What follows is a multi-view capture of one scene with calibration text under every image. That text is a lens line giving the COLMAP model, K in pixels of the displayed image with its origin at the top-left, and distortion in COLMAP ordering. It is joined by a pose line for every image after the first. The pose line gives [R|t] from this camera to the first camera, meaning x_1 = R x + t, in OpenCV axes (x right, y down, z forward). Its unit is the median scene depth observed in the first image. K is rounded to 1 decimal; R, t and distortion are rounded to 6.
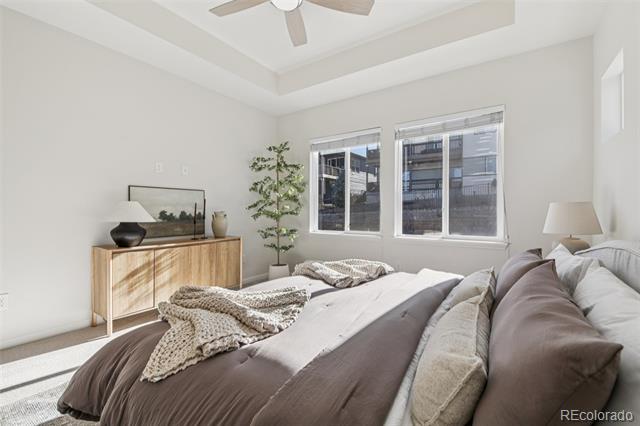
lens RADIAL K [[280.4, 0, 321.1], [0, 280.4, 208.9], [0, 0, 1]] dist [0.003693, 0.000153]
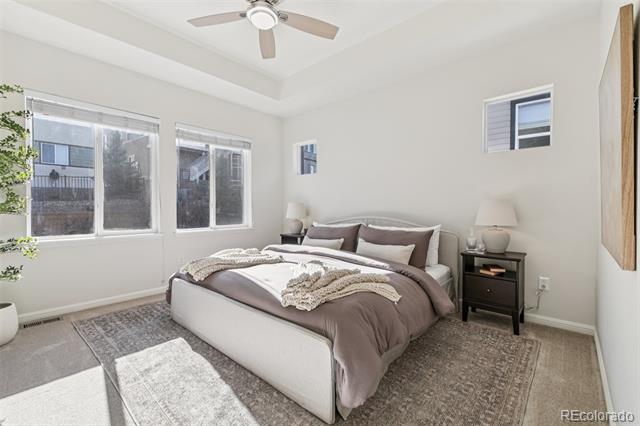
lens RADIAL K [[280.4, 0, 321.1], [0, 280.4, 208.9], [0, 0, 1]] dist [0.003693, 0.000153]
pose [[0.121692, -0.007838, 0.992537, -0.778987], [-0.020384, 0.999738, 0.010394, -0.006103], [-0.992359, -0.021497, 0.121500, 0.380554]]
